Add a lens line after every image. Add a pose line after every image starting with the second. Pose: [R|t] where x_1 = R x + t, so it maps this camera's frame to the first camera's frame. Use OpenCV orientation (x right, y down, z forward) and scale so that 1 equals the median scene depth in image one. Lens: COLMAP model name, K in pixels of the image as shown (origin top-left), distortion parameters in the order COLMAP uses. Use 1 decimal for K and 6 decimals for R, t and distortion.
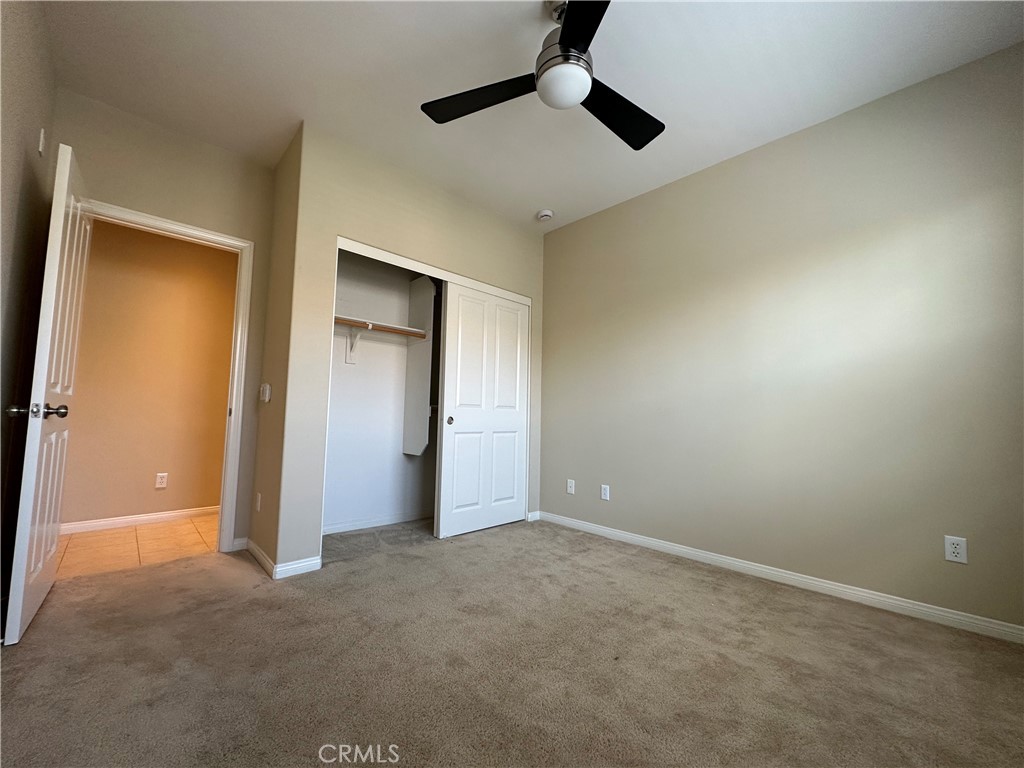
lens RADIAL K [[406.8, 0, 512.0], [0, 406.8, 384.0], [0, 0, 1]] dist [-0.001400, 0.000031]
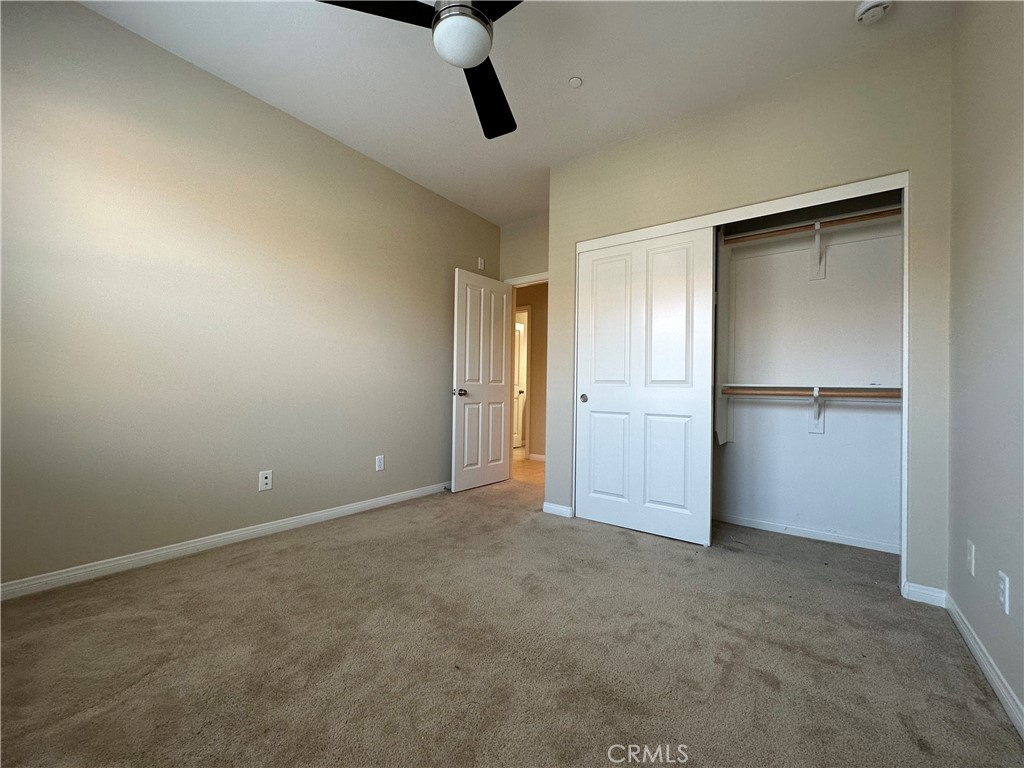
lens RADIAL K [[406.8, 0, 512.0], [0, 406.8, 384.0], [0, 0, 1]] dist [-0.001400, 0.000031]
pose [[0.151261, -0.037888, -0.987767, 0.931811], [0.060067, 0.997771, -0.029074, 0.089460], [0.986667, -0.054935, 0.153200, 0.826679]]
